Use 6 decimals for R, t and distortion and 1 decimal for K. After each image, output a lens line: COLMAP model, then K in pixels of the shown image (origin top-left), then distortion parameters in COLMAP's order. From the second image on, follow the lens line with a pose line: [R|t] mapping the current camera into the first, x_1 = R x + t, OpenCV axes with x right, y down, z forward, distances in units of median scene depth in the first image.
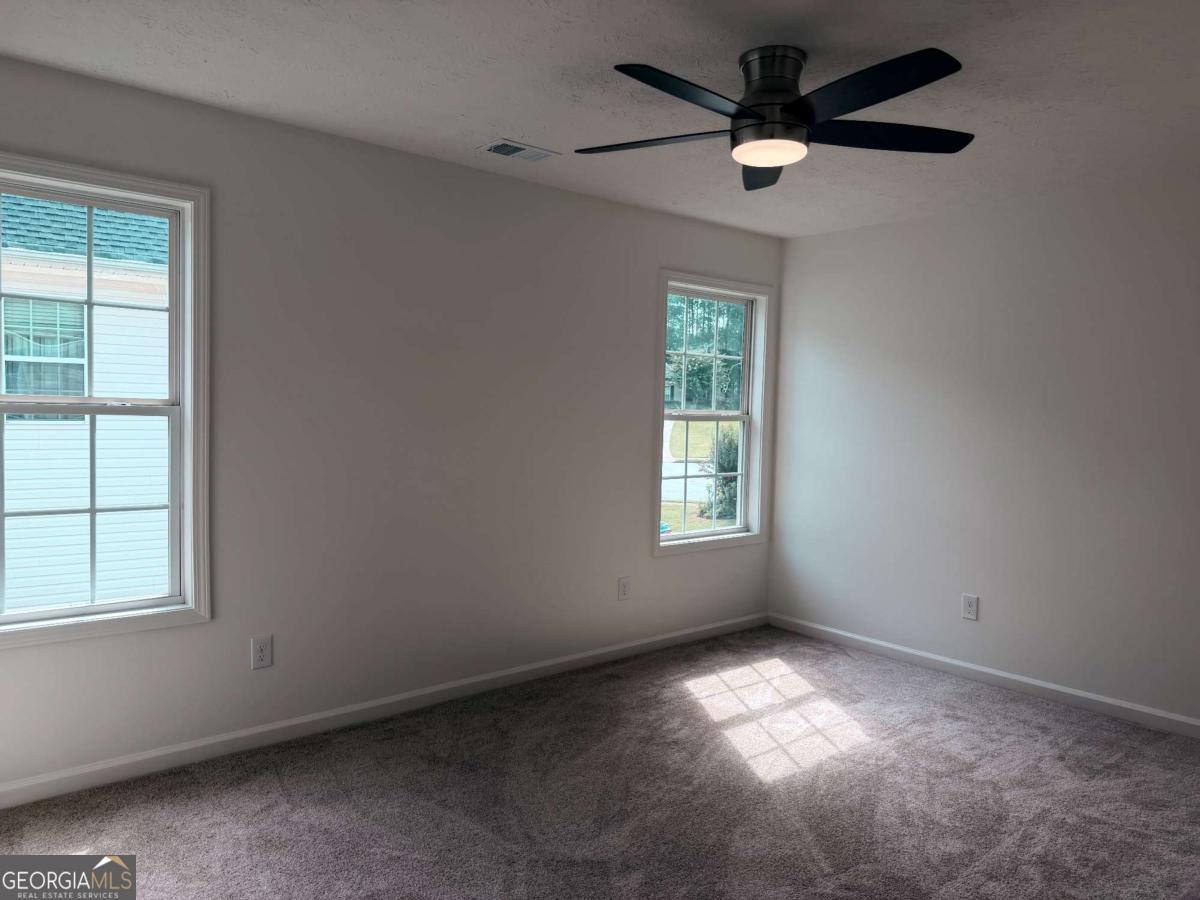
lens RADIAL K [[828.0, 0, 600.0], [0, 828.0, 450.0], [0, 0, 1]] dist [-0.003255, -0.001653]
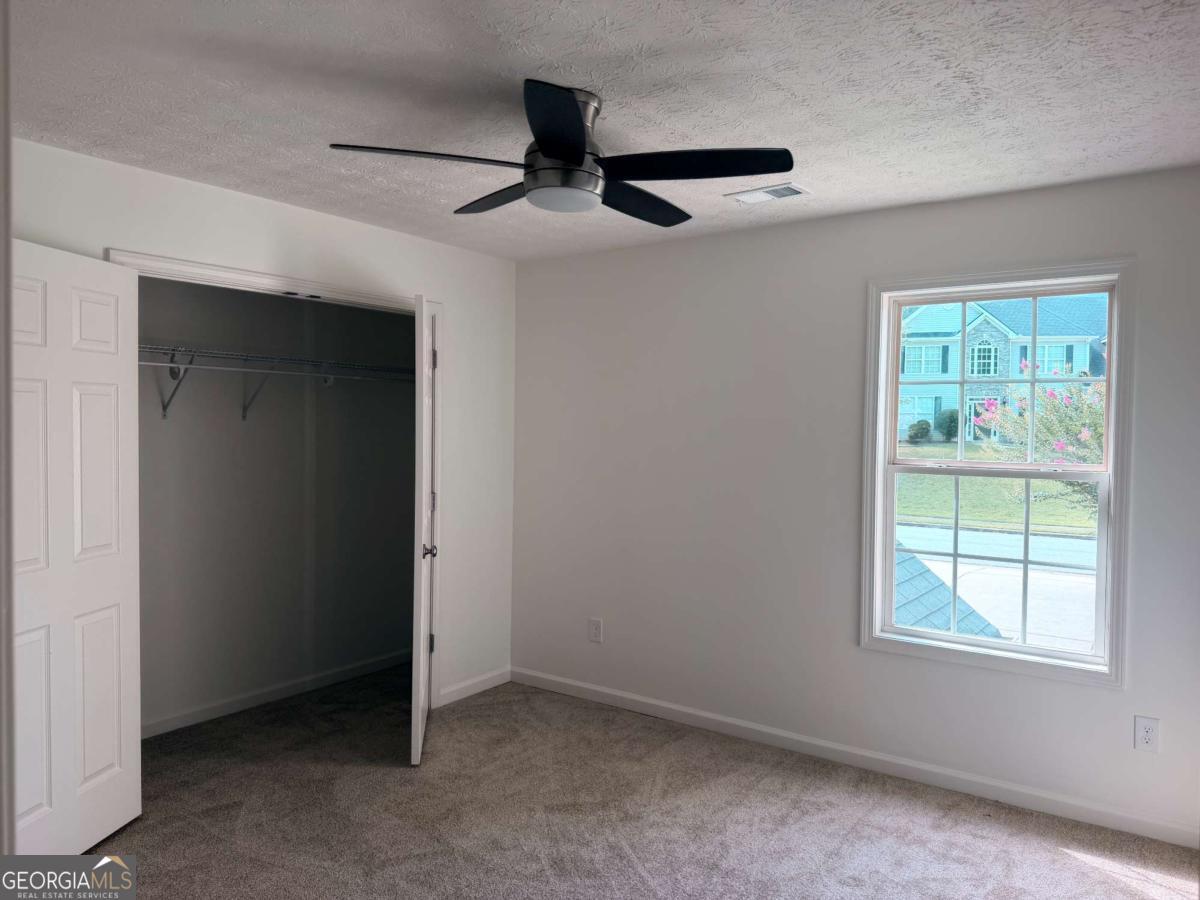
lens RADIAL K [[828.0, 0, 600.0], [0, 828.0, 450.0], [0, 0, 1]] dist [-0.003255, -0.001653]
pose [[0.244431, -0.017725, -0.969505, 0.719833], [-0.055837, 0.997917, -0.032322, -0.013276], [0.968058, 0.062035, 0.242932, 0.524595]]
